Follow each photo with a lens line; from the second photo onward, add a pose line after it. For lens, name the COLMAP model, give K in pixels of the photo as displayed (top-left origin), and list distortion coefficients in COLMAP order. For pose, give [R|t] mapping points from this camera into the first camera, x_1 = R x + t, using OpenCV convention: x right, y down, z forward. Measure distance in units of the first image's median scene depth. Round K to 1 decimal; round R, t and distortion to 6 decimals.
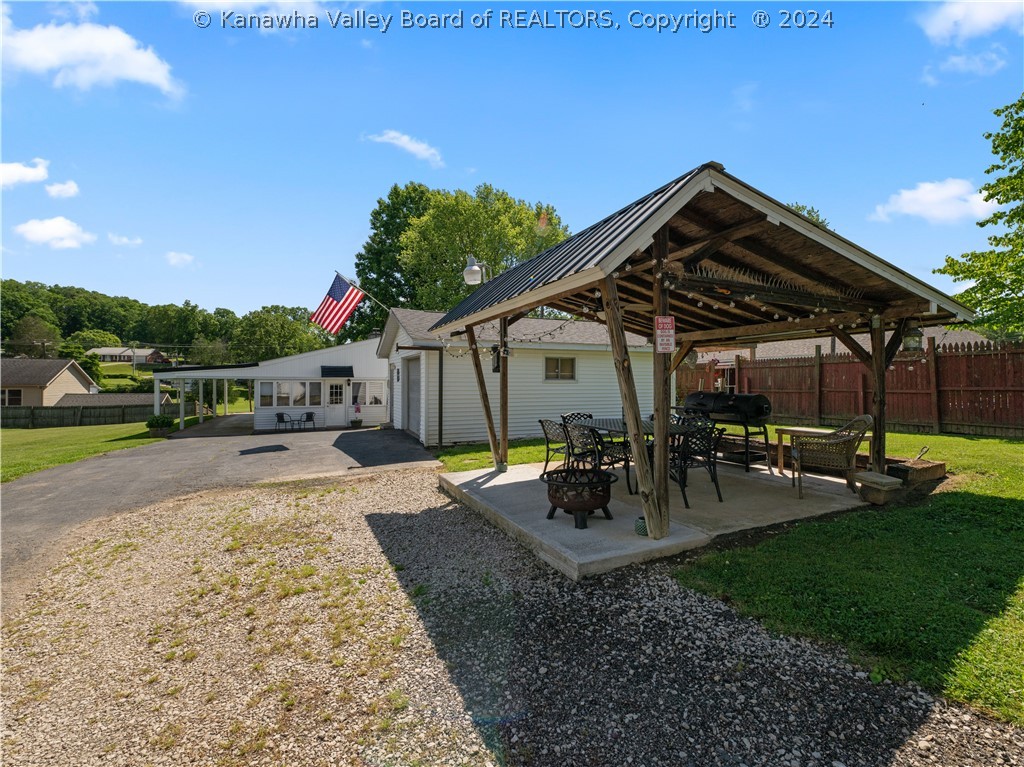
lens RADIAL K [[461.3, 0, 512.0], [0, 461.3, 383.5], [0, 0, 1]] dist [-0.001748, 0.000163]
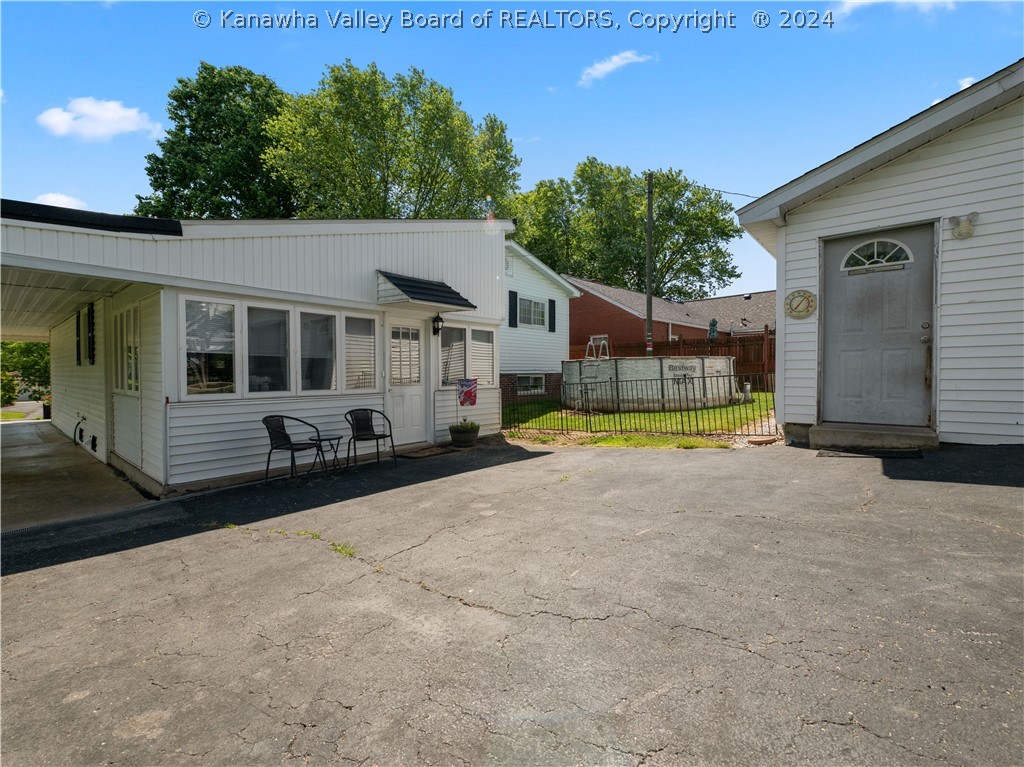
lens RADIAL K [[449.0, 0, 501.2], [0, 449.0, 386.0], [0, 0, 1]] dist [0.008134, -0.000198]
pose [[0.895809, -0.015836, 0.444157, -0.468503], [0.007767, 0.999770, 0.019982, 0.039352], [-0.444371, -0.014451, 0.895726, 0.649123]]
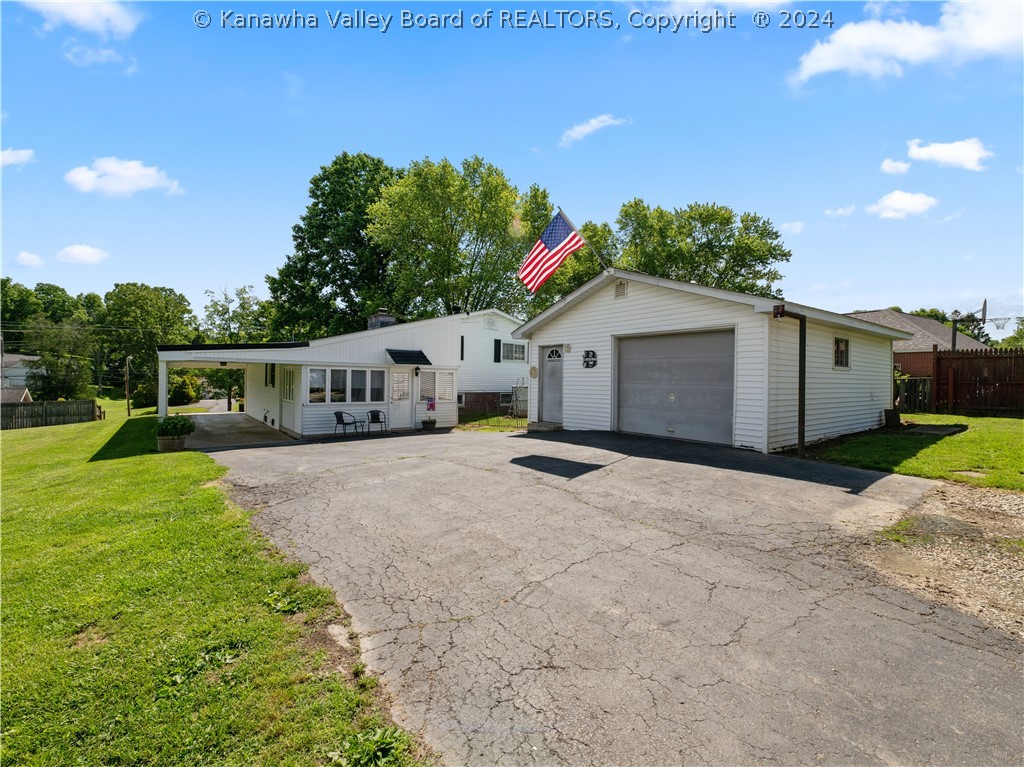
lens RADIAL K [[461.3, 0, 512.0], [0, 461.3, 383.5], [0, 0, 1]] dist [-0.001748, 0.000163]
pose [[0.967605, 0.011164, 0.252220, -0.394805], [-0.010965, 0.999937, -0.002192, 0.017313], [-0.252229, -0.000645, 0.967667, 0.209144]]
